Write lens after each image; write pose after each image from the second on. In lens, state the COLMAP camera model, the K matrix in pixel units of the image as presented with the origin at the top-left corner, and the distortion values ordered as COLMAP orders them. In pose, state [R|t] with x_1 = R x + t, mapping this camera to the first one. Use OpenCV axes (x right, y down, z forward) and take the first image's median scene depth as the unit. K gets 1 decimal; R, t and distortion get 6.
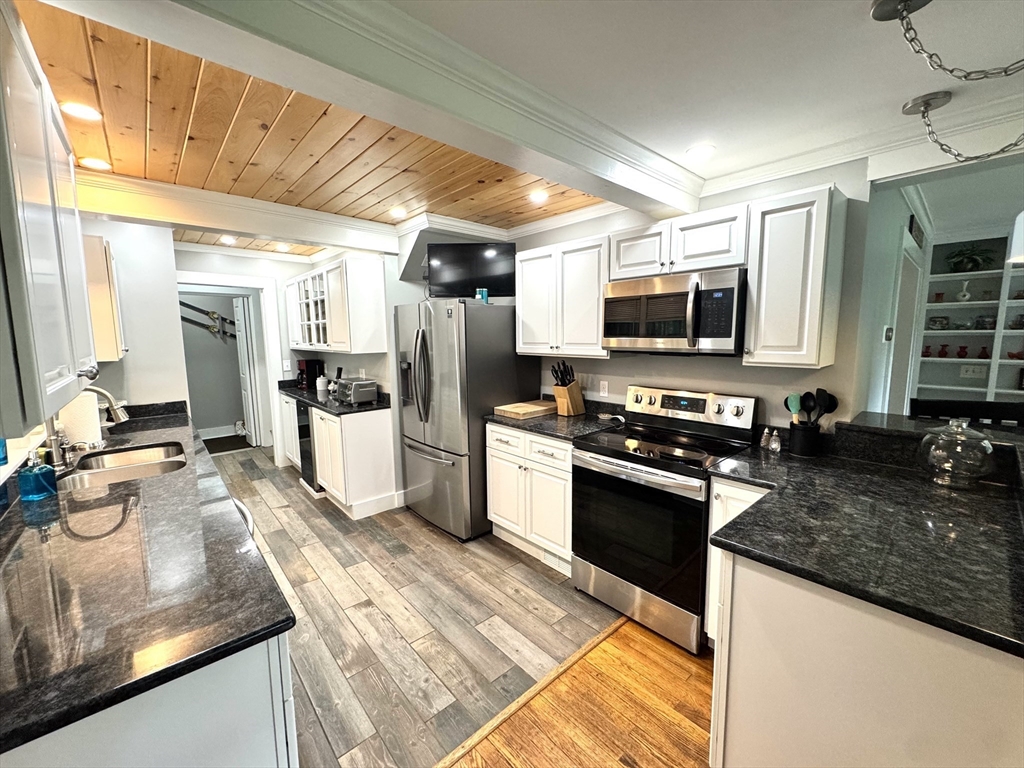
lens RADIAL K [[412.4, 0, 512.5], [0, 412.4, 383.3], [0, 0, 1]] dist [-0.000665, -0.000283]
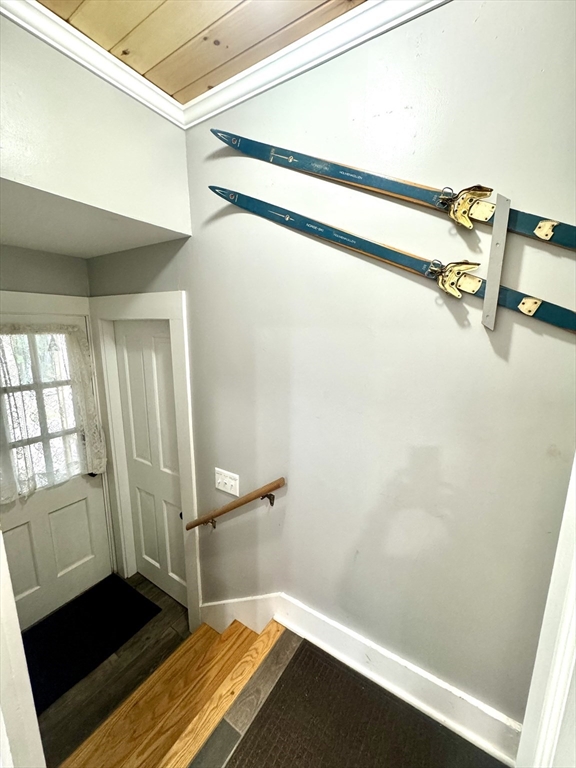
lens RADIAL K [[309.3, 0, 289.2], [0, 309.3, 383.7], [0, 0, 1]] dist [-0.000665, -0.000283]
pose [[0.258921, 0.198959, -0.945185, -1.593441], [-0.126251, 0.977131, 0.171098, -0.261856], [0.957612, 0.075030, 0.278118, 2.372282]]
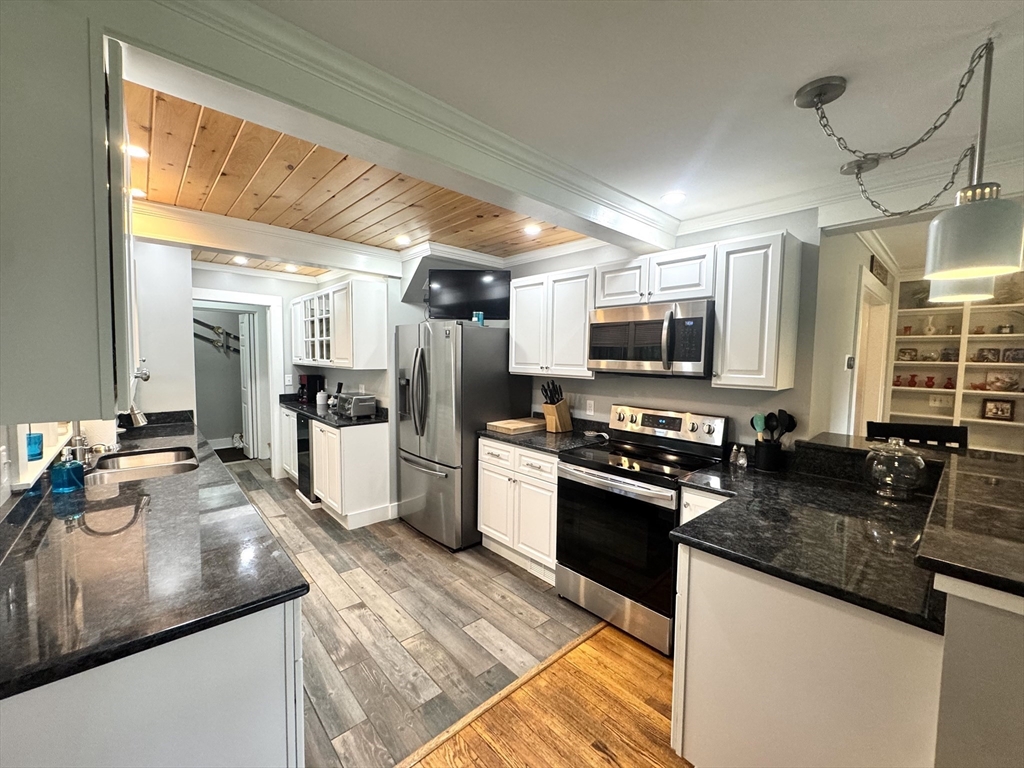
lens RADIAL K [[412.4, 0, 513.1], [0, 412.4, 382.8], [0, 0, 1]] dist [-0.000665, -0.000283]
pose [[0.999659, 0.023614, 0.011130, 0.012473], [-0.022972, 0.998244, -0.054601, 0.016797], [-0.012400, 0.054326, 0.998446, -0.090789]]
